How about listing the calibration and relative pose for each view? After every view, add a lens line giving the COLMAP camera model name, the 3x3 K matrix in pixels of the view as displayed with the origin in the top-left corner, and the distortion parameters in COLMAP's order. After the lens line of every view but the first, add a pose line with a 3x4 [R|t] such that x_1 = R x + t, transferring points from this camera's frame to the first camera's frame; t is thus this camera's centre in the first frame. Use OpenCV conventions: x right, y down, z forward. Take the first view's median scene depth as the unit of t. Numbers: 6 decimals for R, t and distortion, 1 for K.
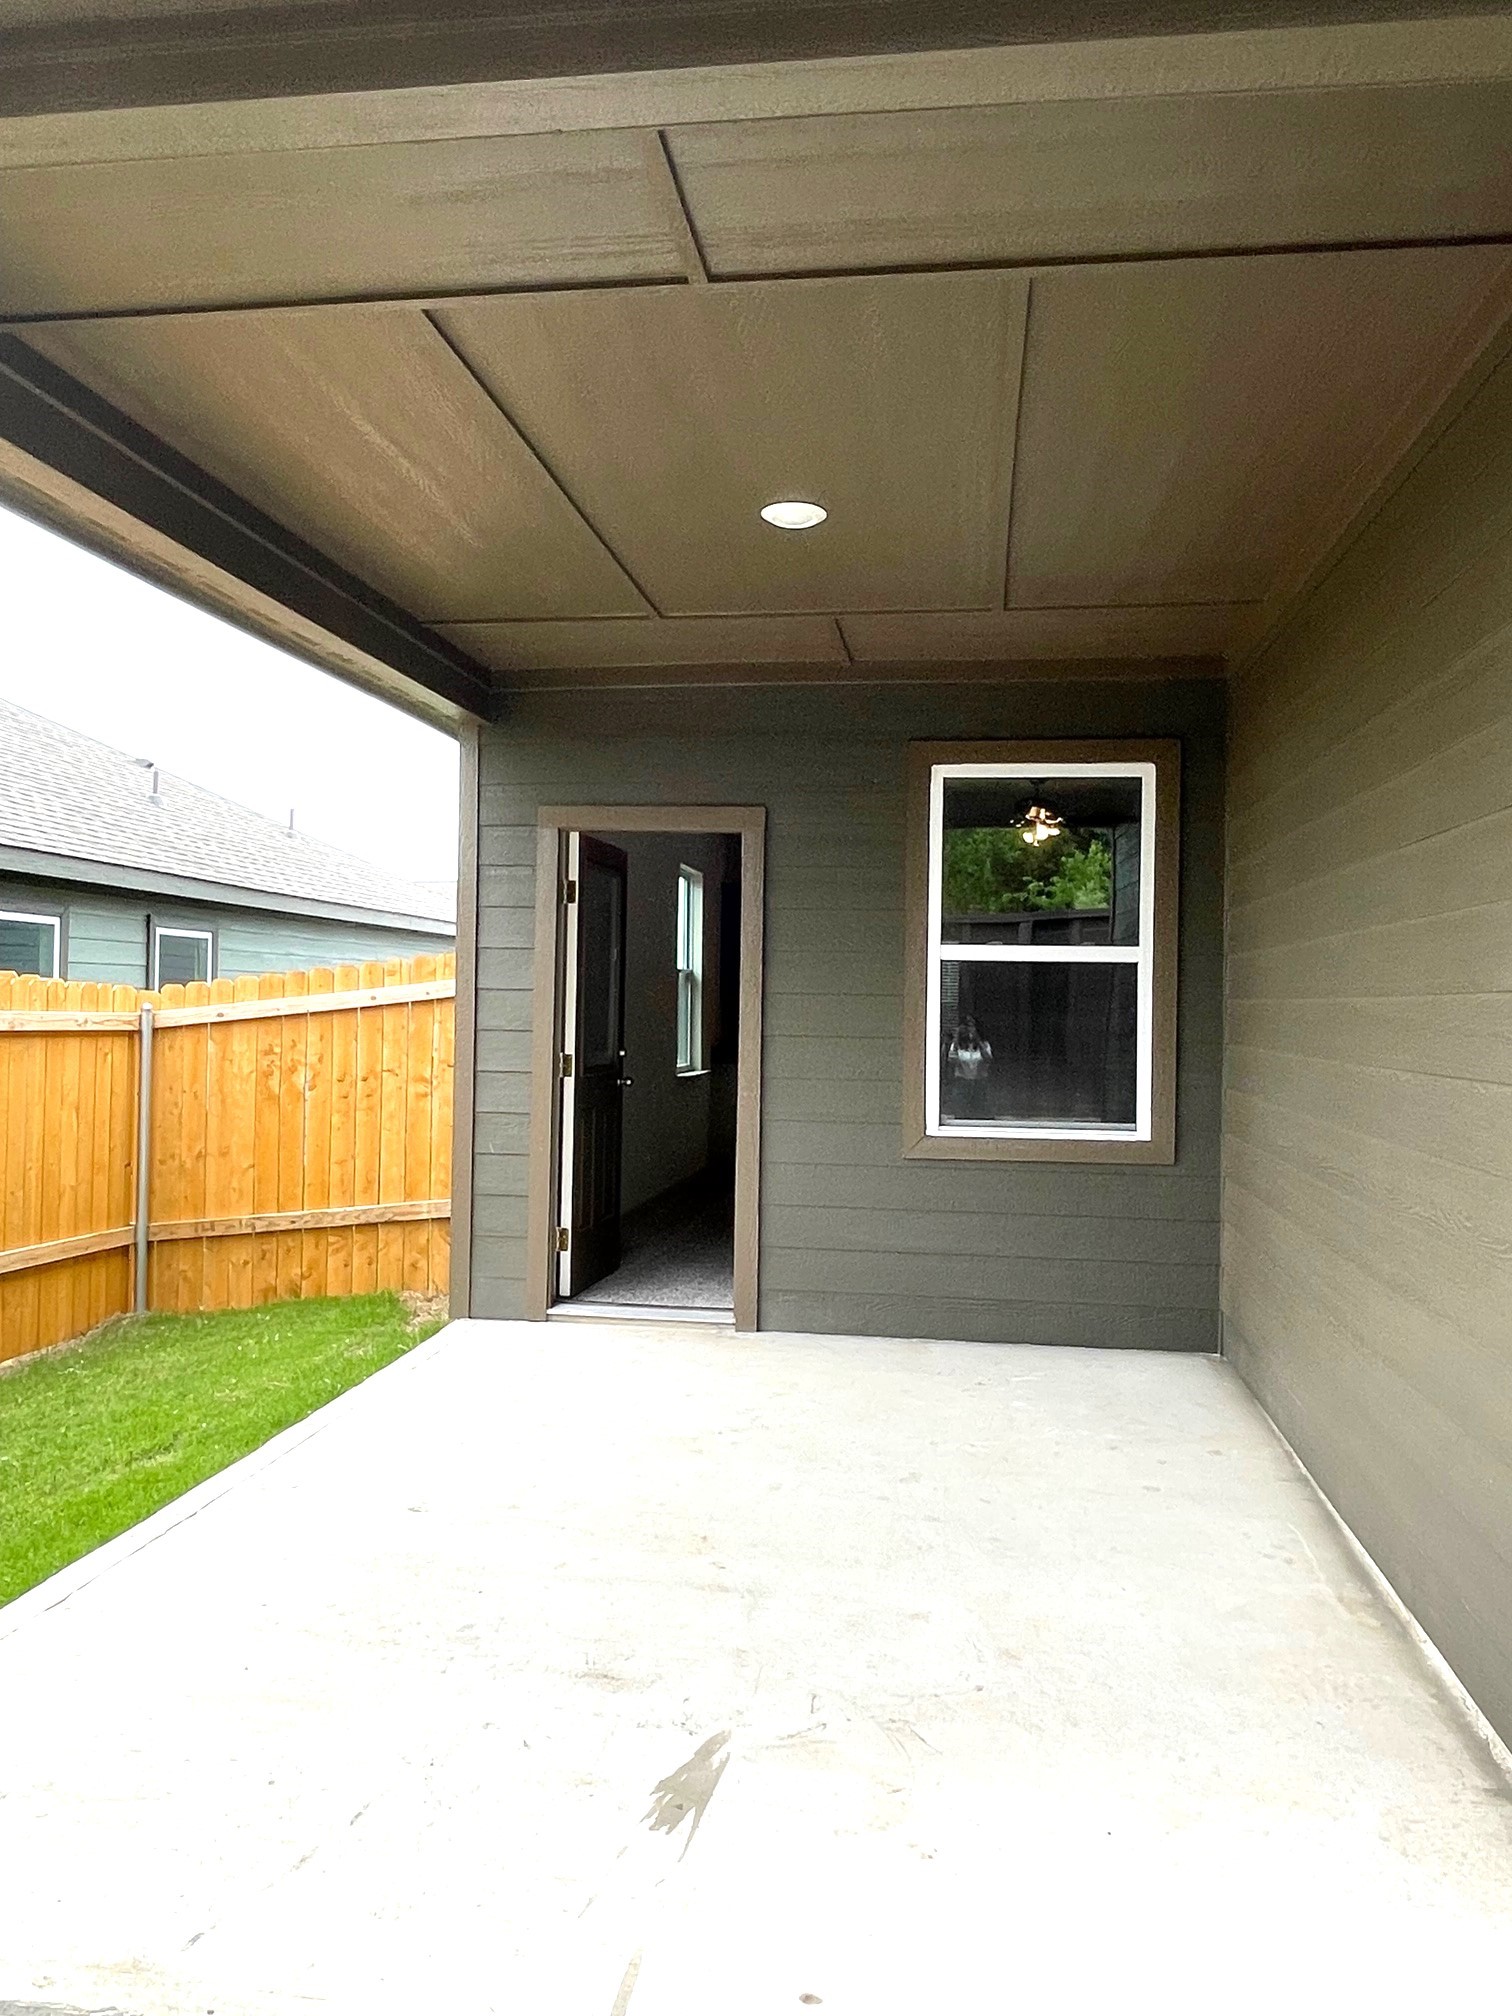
lens RADIAL K [[1530.0, 0, 755.1], [0, 1530.0, 1003.7], [0, 0, 1]] dist [-0.011184, 0.020505]
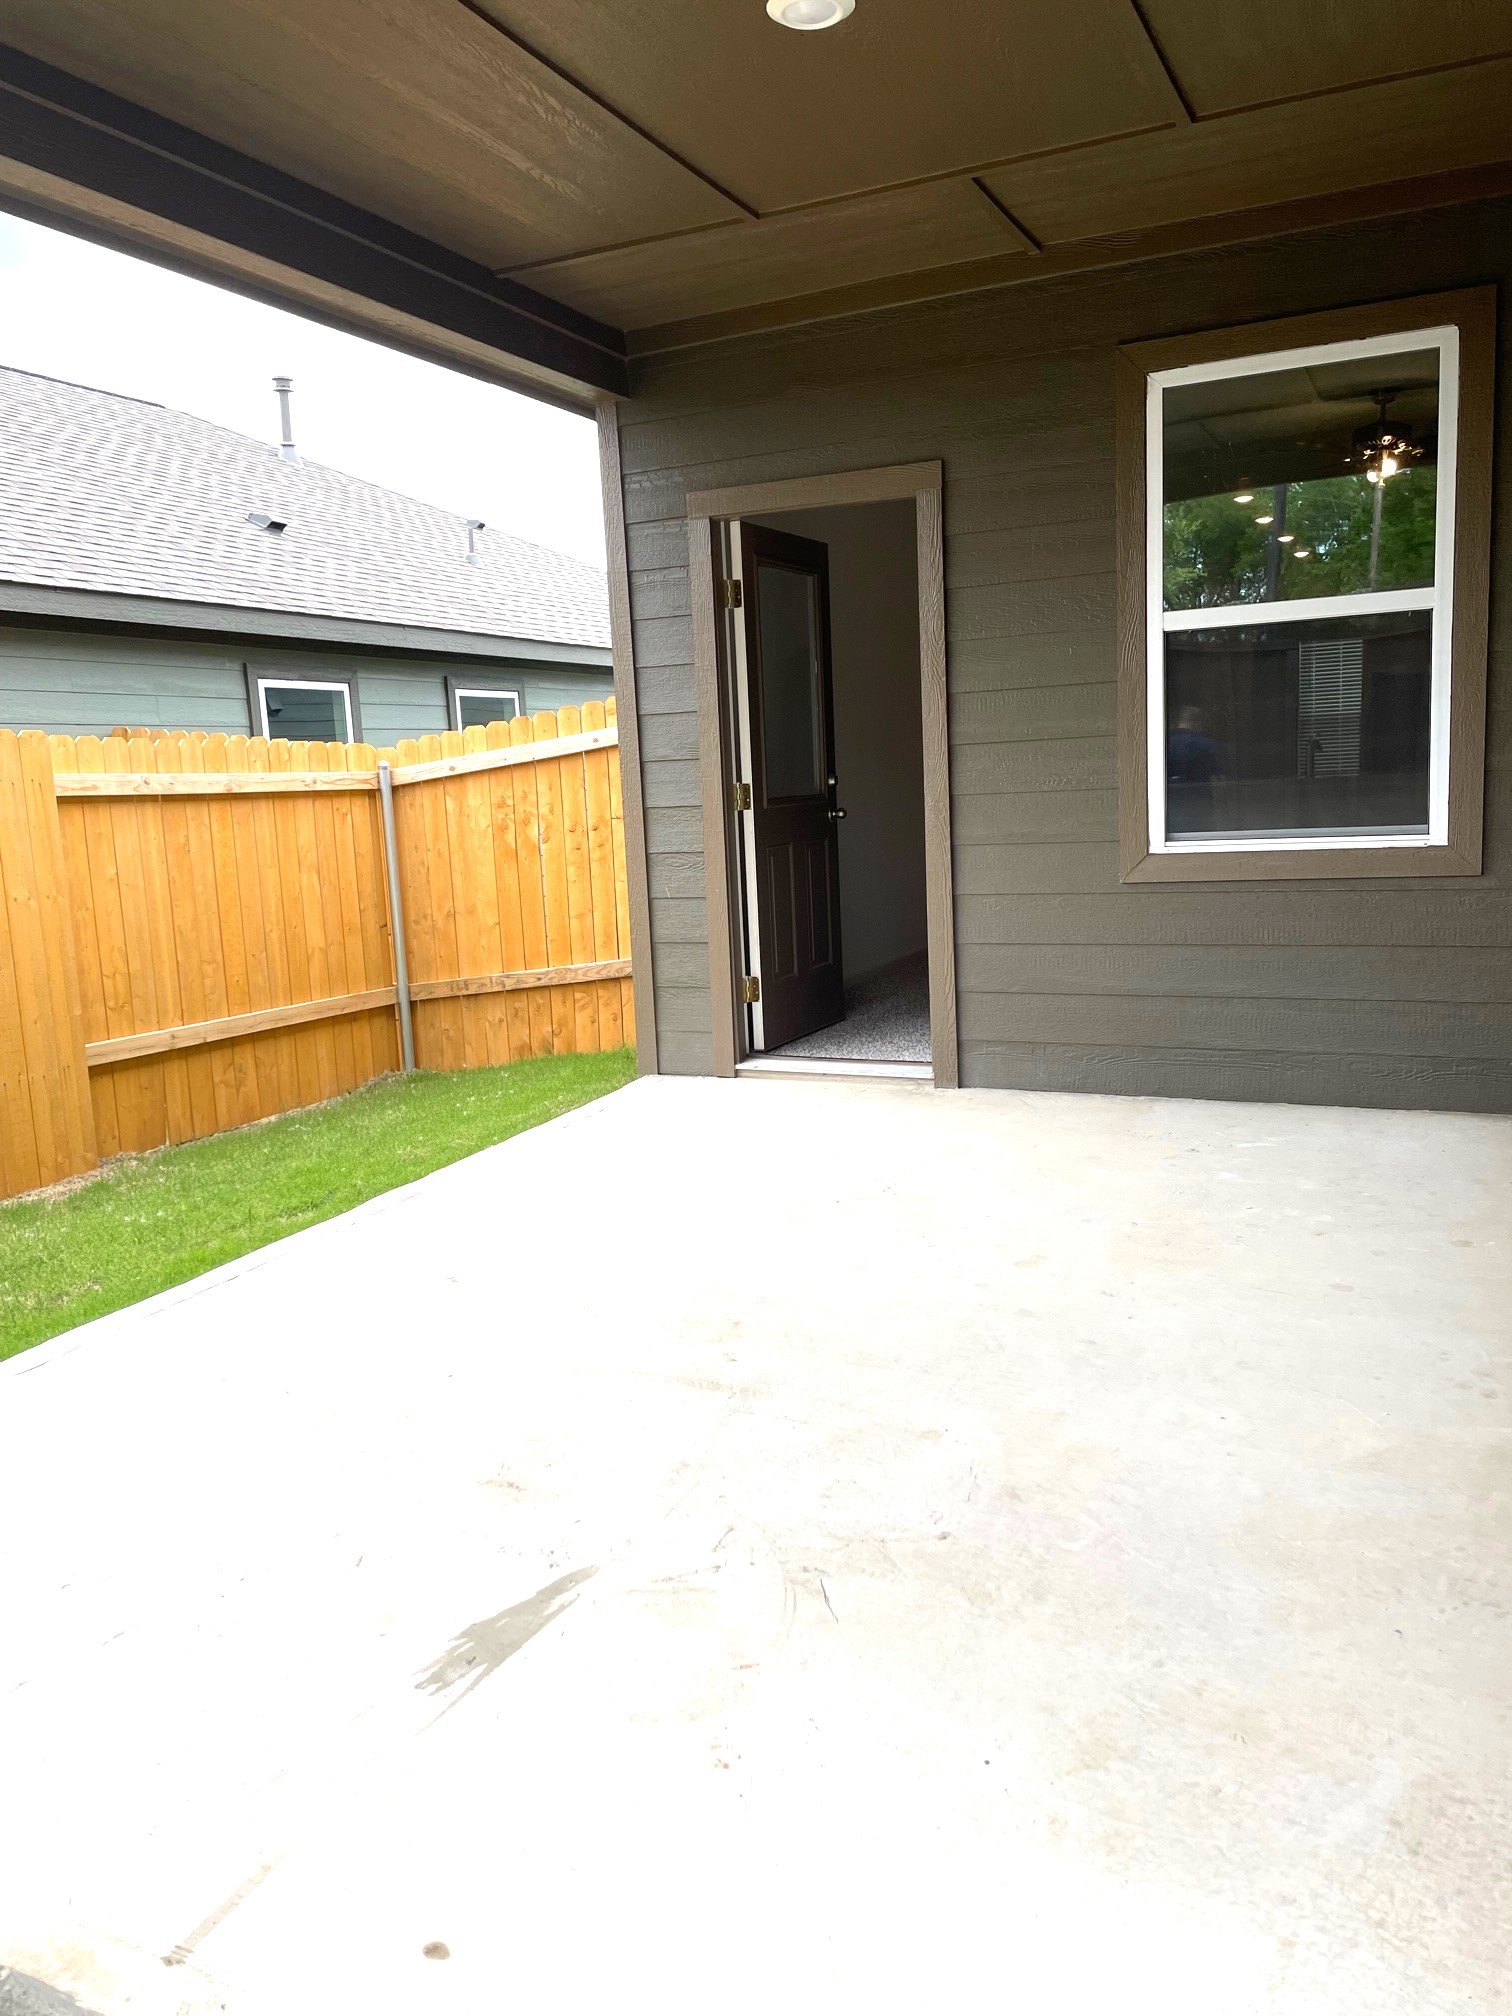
lens RADIAL K [[1536.6, 0, 748.9], [0, 1536.6, 1018.6], [0, 0, 1]] dist [0.069436, -0.064353]
pose [[0.954242, -0.014821, -0.298669, 0.148065], [0.063967, 0.985770, 0.155454, 0.029682], [0.292115, -0.167445, 0.941611, 0.137488]]
